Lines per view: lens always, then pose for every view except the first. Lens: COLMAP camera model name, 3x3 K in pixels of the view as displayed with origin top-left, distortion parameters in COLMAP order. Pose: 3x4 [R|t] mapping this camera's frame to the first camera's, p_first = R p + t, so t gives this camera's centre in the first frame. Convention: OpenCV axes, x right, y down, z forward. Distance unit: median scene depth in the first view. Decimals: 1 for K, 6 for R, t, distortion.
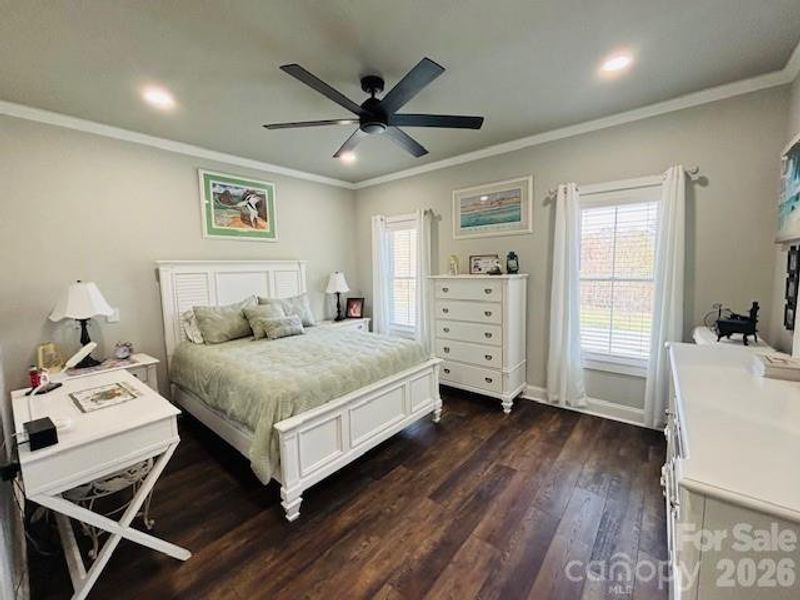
lens RADIAL K [[323.2, 0, 400.3], [0, 323.2, 301.0], [0, 0, 1]] dist [0.009832, -0.000386]
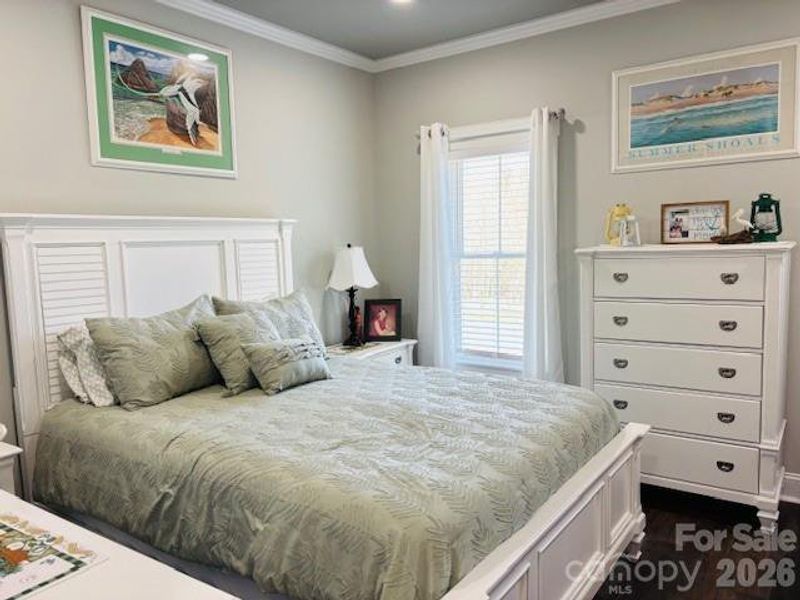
lens RADIAL K [[611.8, 0, 401.1], [0, 611.8, 304.5], [0, 0, 1]] dist [0.015123, 0.003674]
pose [[0.996937, -0.014029, 0.076937, -0.242643], [0.014273, 0.999895, -0.002623, 0.003554], [-0.076892, 0.003713, 0.997033, 0.128859]]
